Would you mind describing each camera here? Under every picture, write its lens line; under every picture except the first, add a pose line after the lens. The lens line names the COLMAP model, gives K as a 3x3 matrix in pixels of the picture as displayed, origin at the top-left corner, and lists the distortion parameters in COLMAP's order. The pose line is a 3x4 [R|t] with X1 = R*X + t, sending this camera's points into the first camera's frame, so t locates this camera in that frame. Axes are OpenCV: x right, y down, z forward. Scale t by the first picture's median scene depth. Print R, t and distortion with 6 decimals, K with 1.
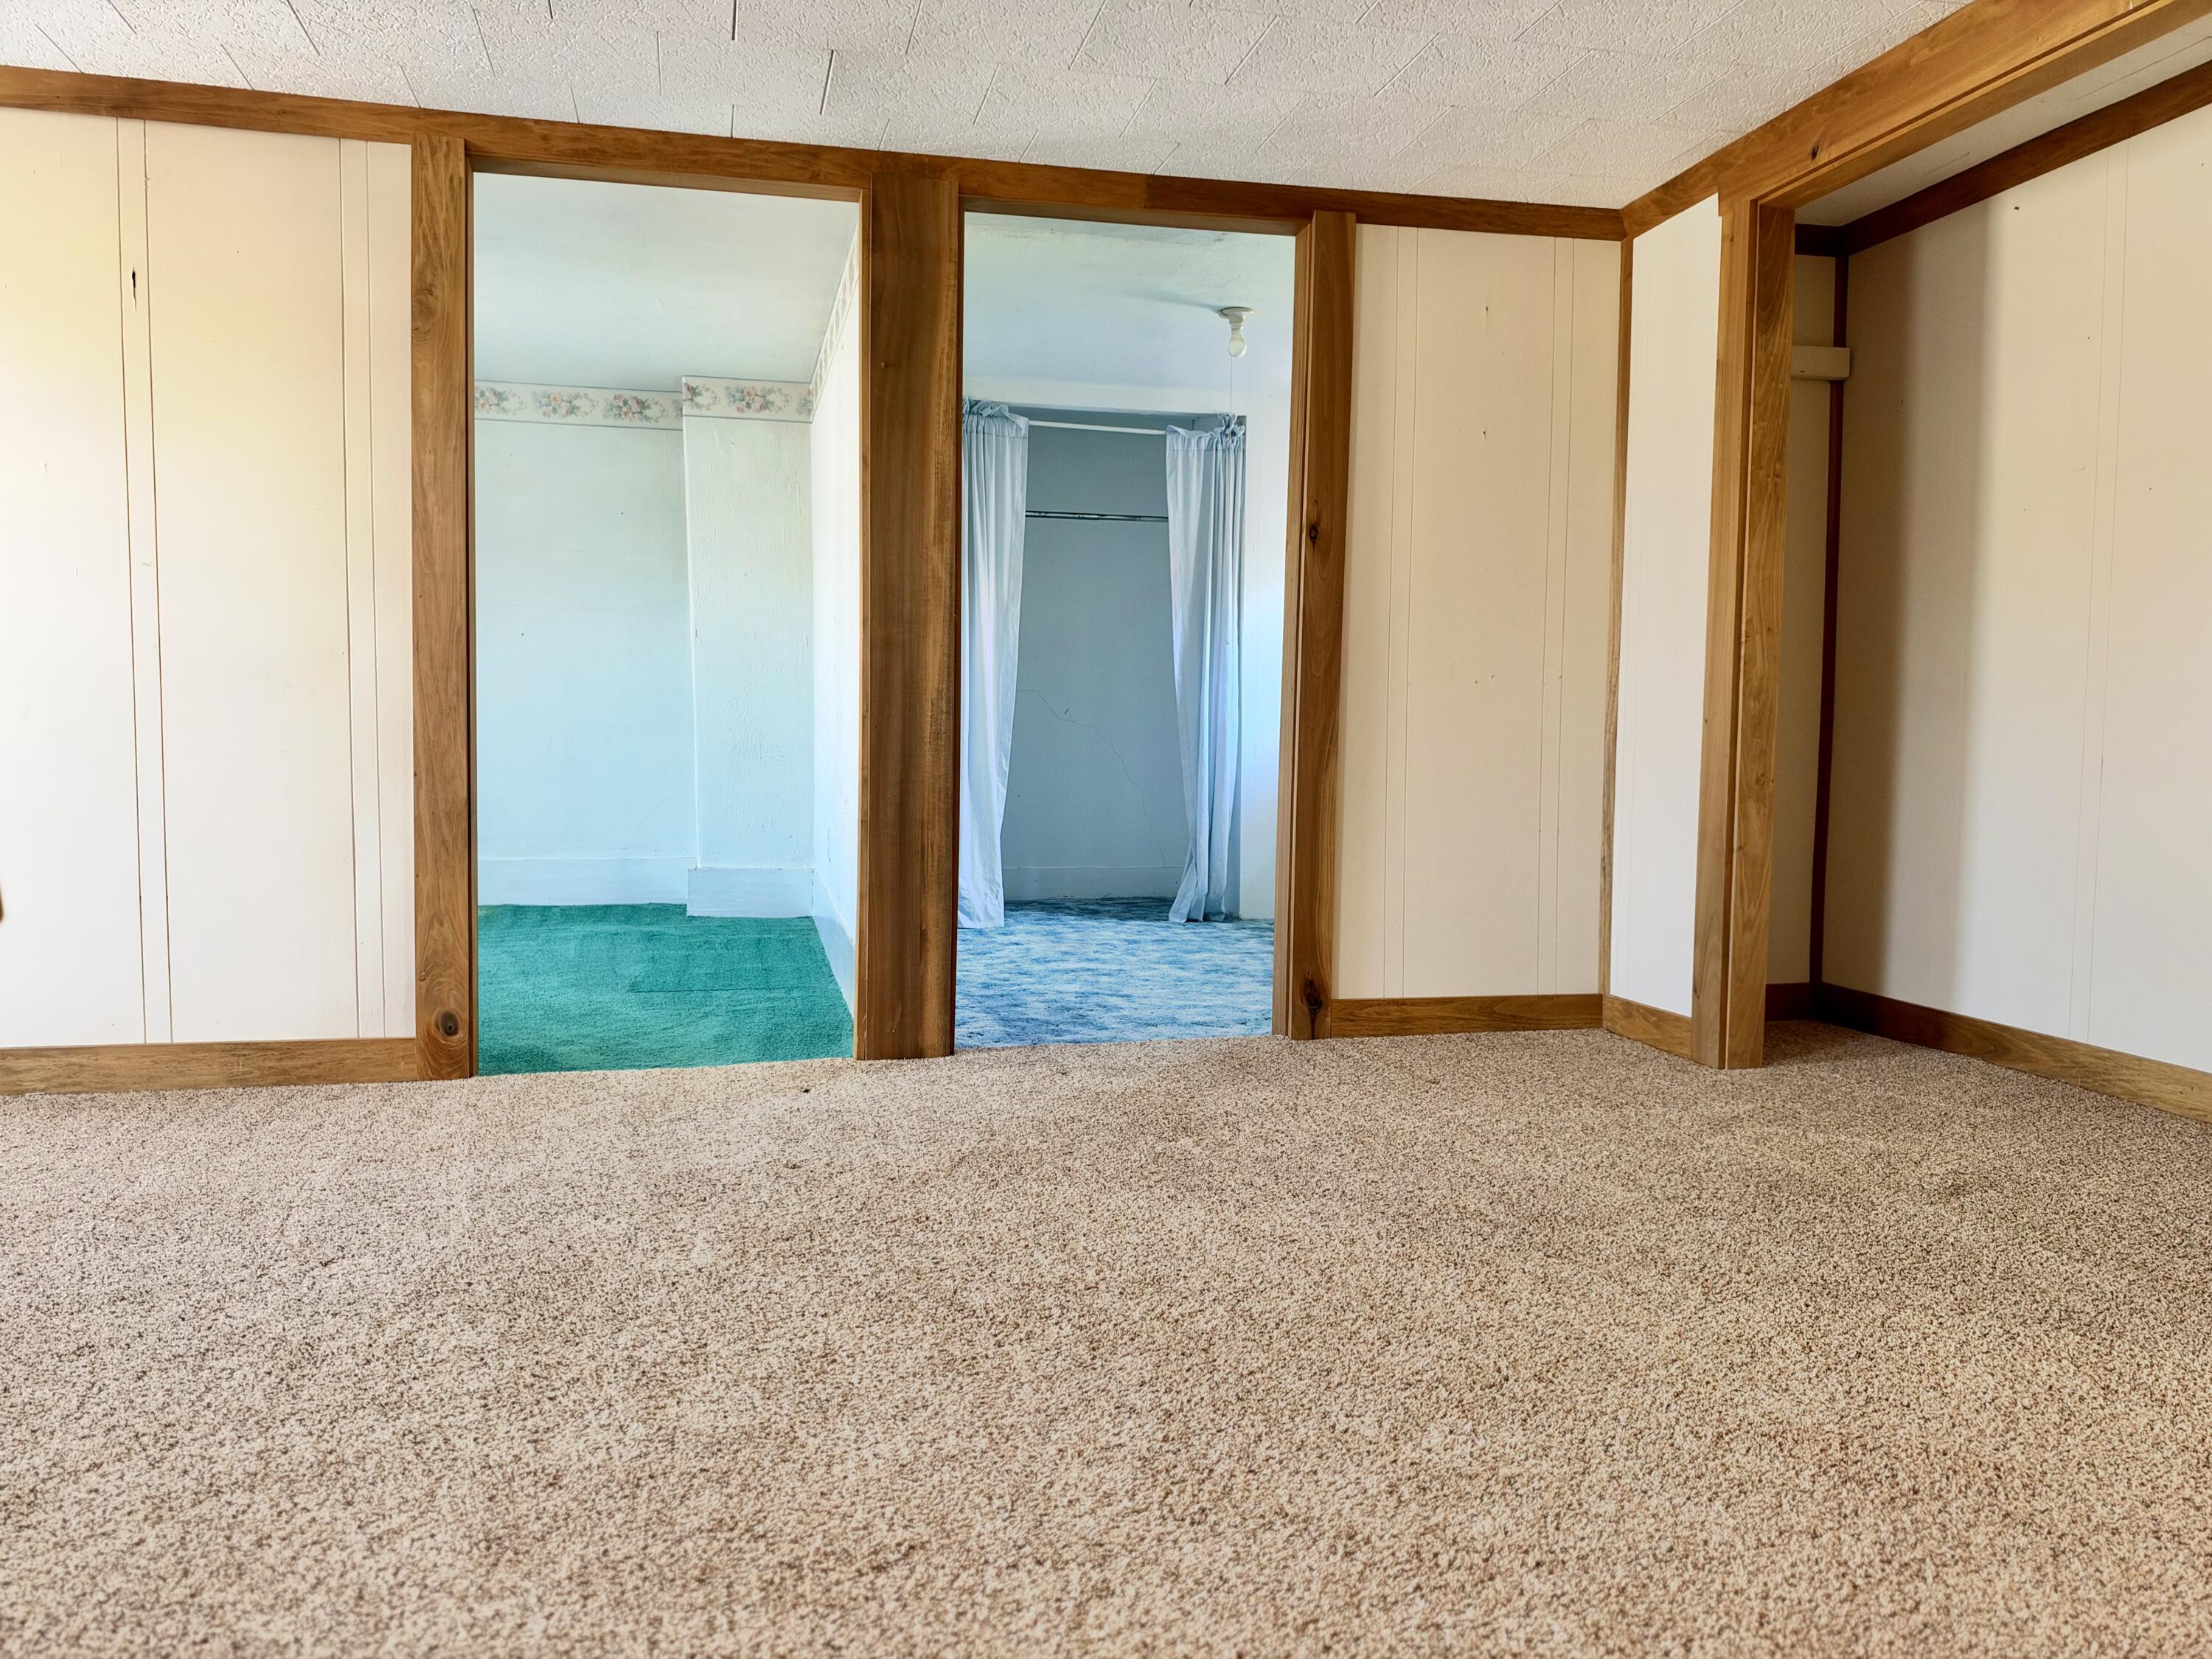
lens RADIAL K [[1588.1, 0, 1101.2], [0, 1588.1, 830.9], [0, 0, 1]] dist [0.052963, -0.076648]
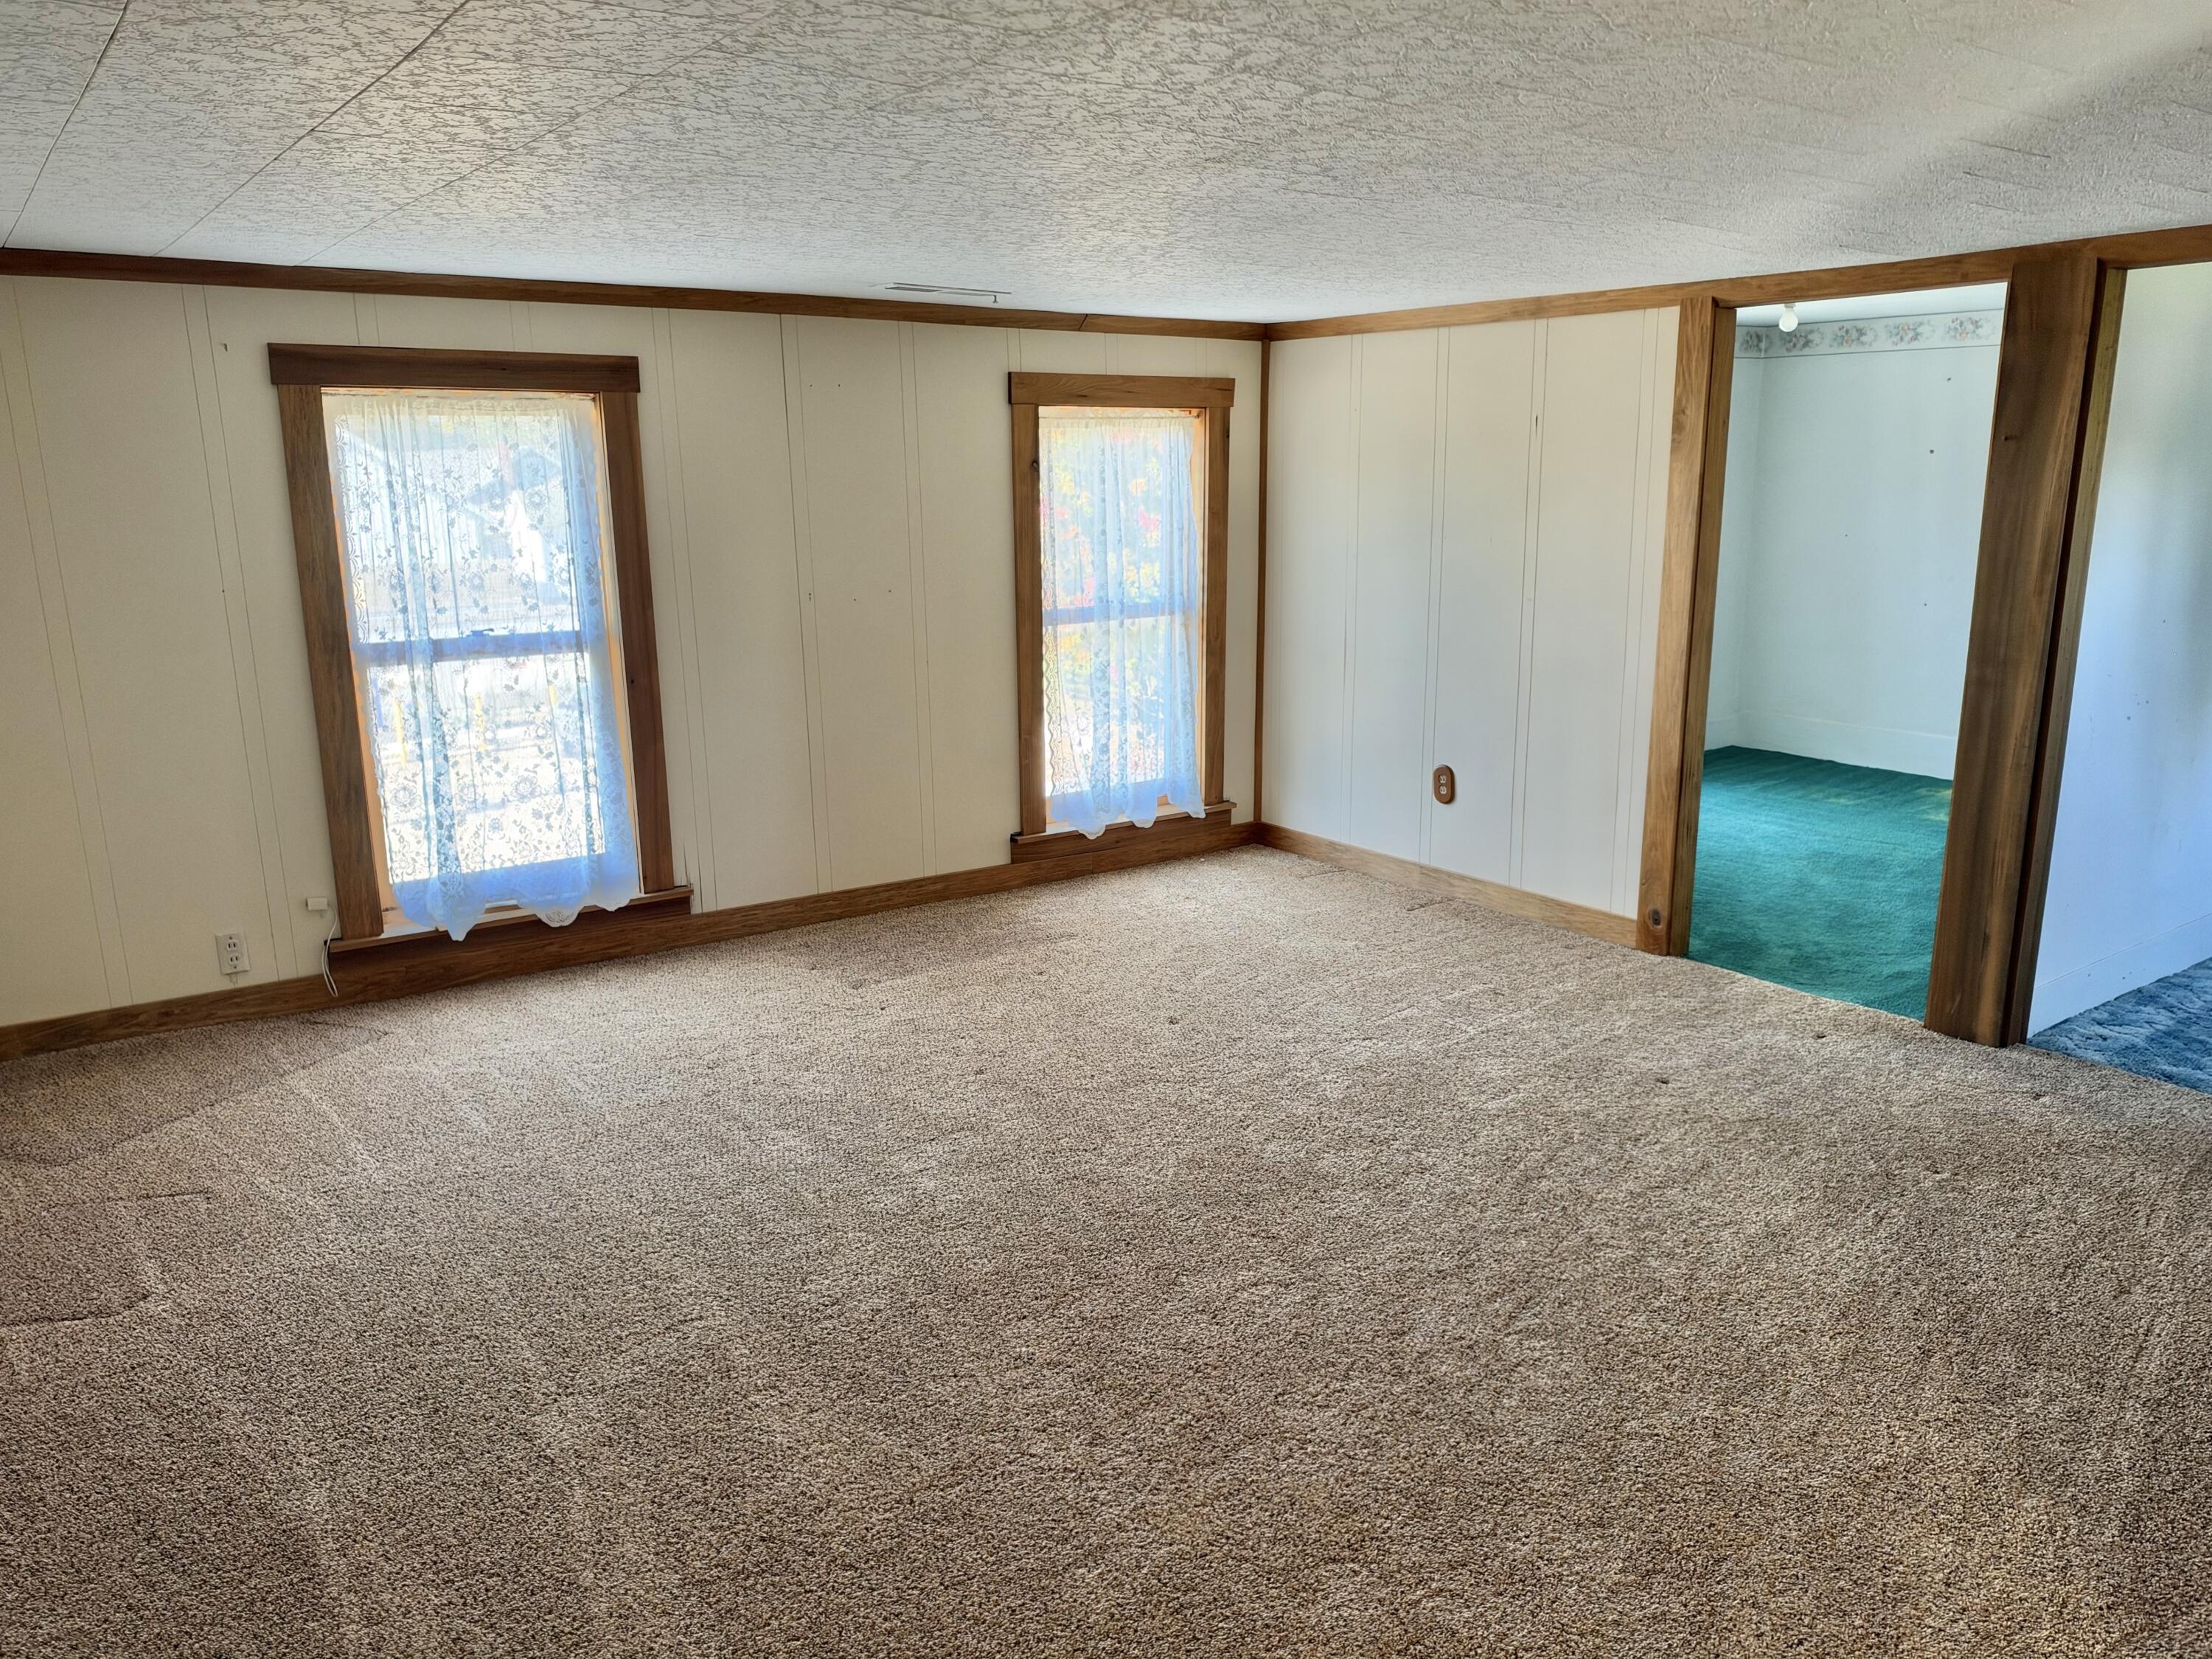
lens RADIAL K [[1588.1, 0, 1119.6], [0, 1588.1, 830.2], [0, 0, 1]] dist [0.052963, -0.076648]
pose [[0.362665, 0.190910, -0.912155, 0.722532], [-0.031469, 0.980743, 0.192753, -0.221099], [0.931388, -0.041200, 0.361689, 0.012202]]
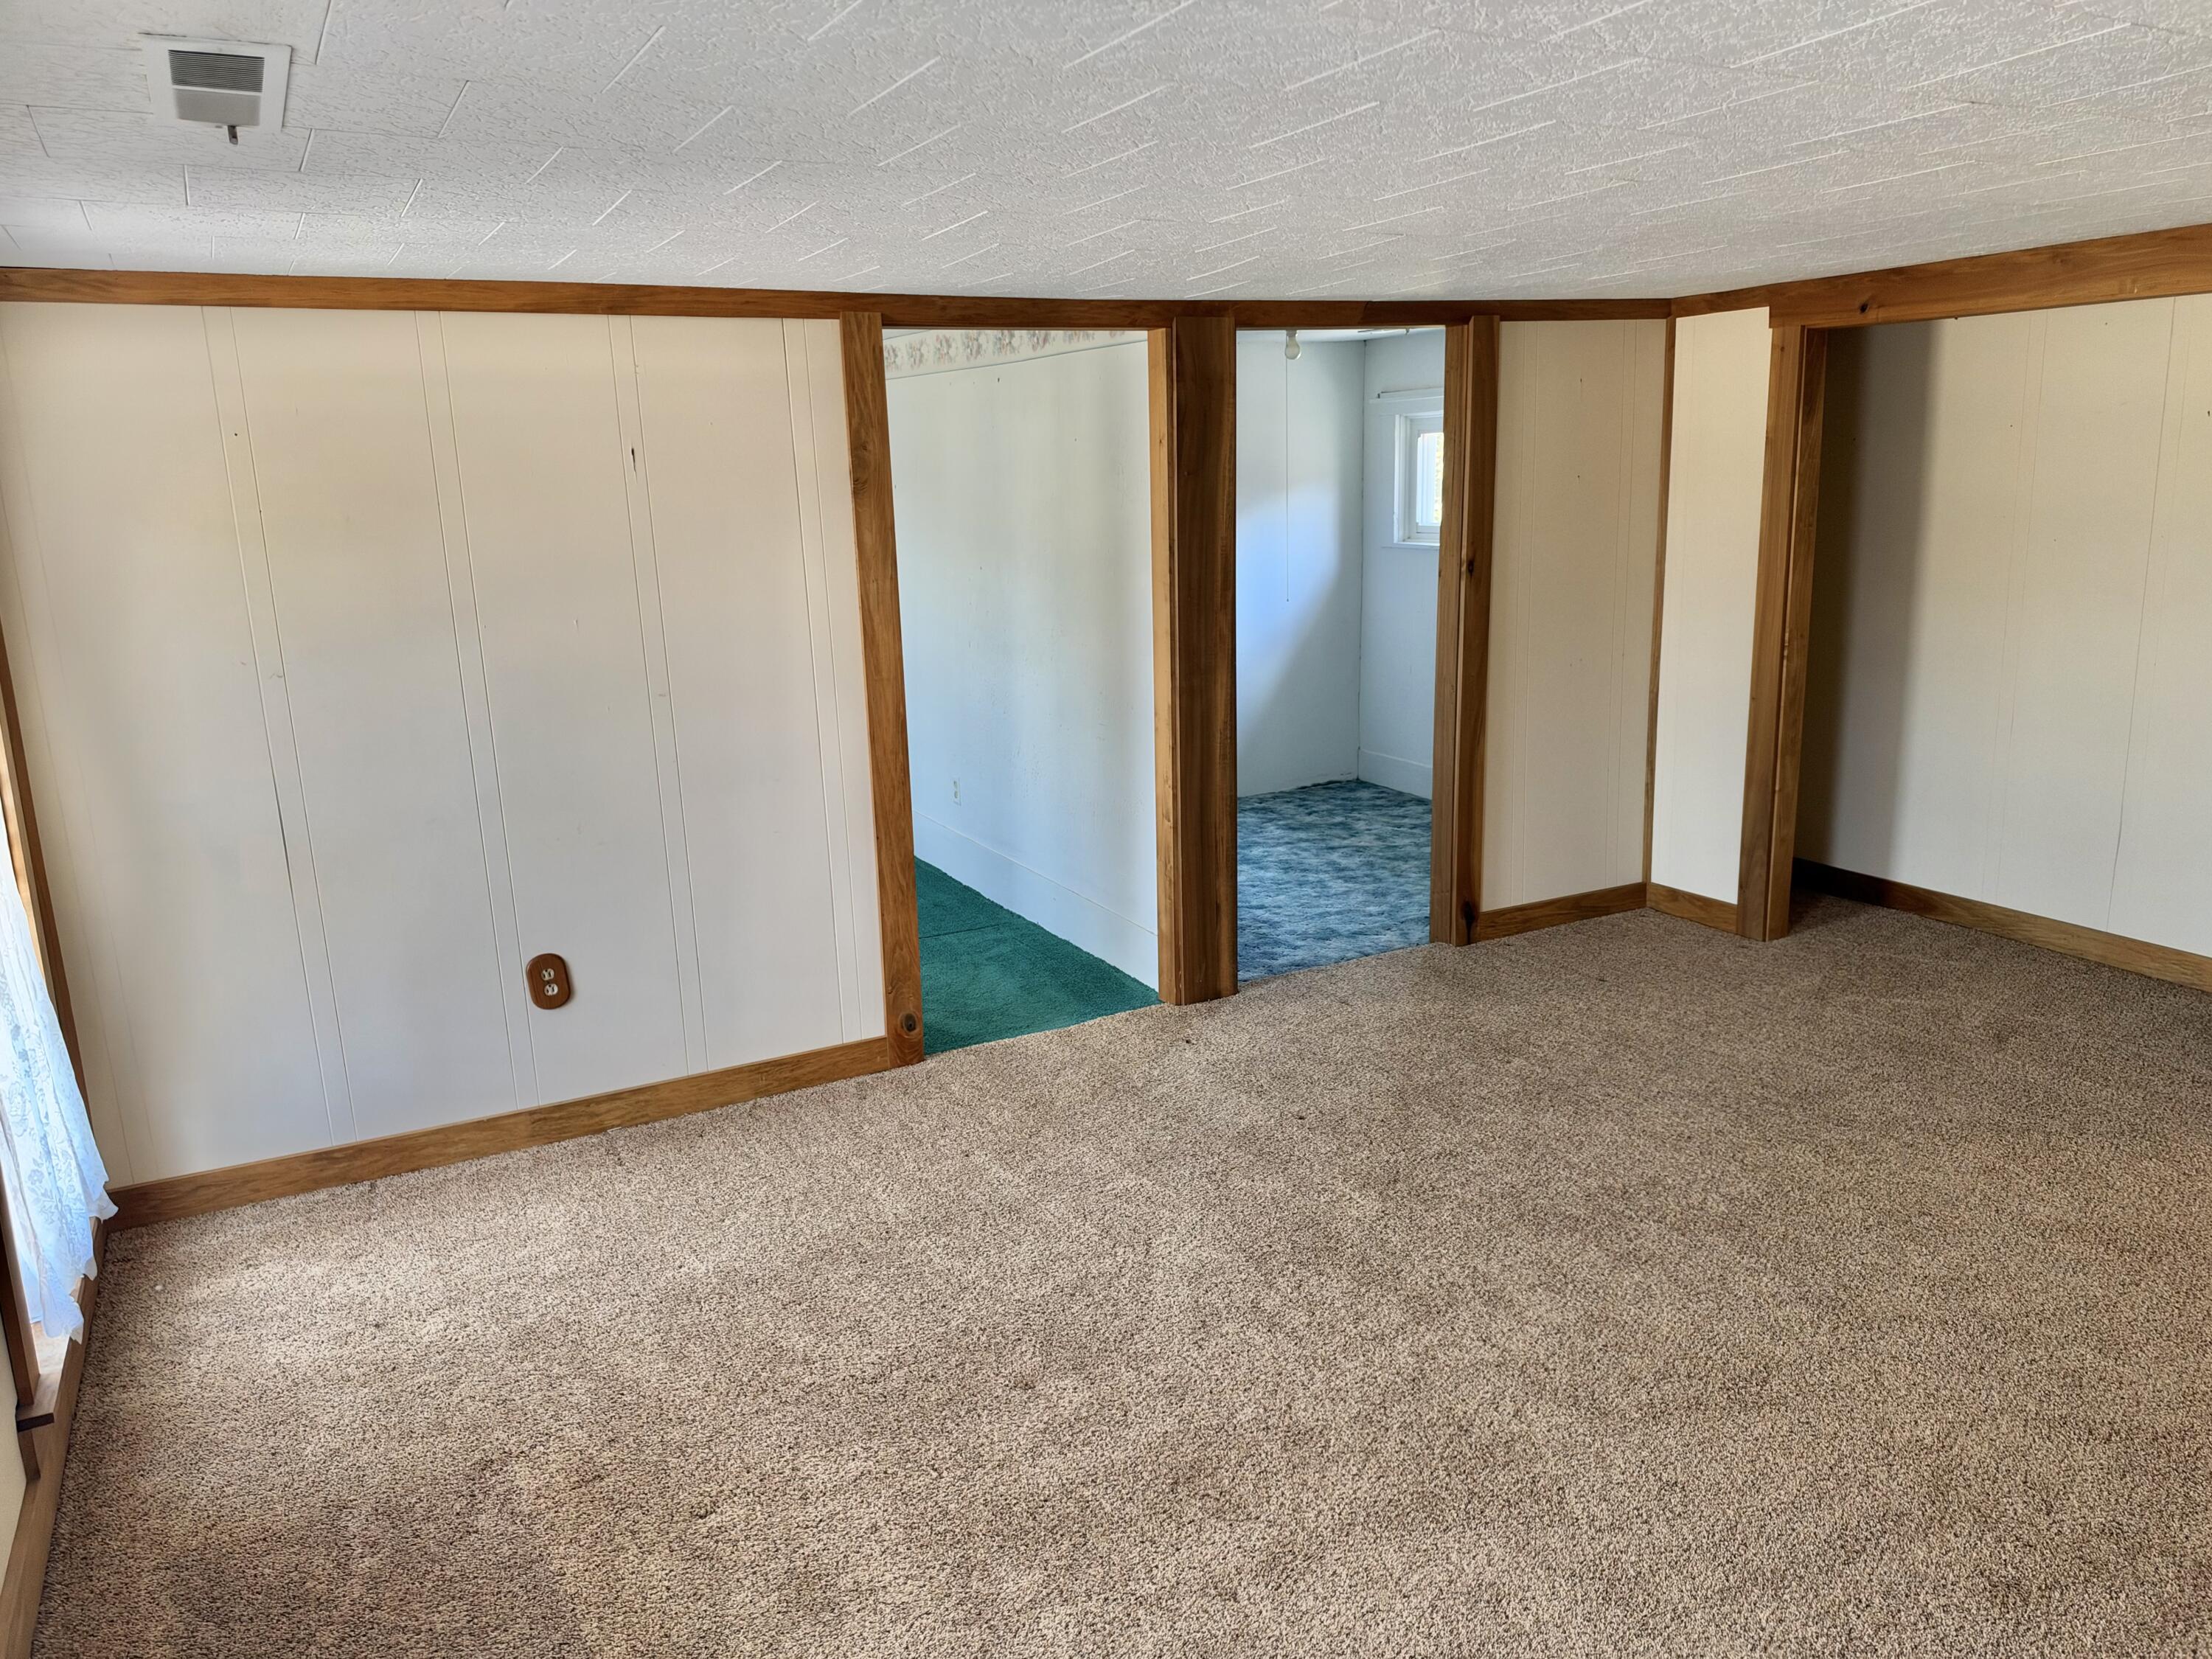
lens RADIAL K [[1588.1, 0, 1107.9], [0, 1588.1, 840.7], [0, 0, 1]] dist [0.052963, -0.076648]
pose [[0.967974, -0.098469, 0.230935, -0.521143], [0.058903, 0.983270, 0.172366, -0.228508], [-0.244044, -0.153243, 0.957580, -0.230699]]
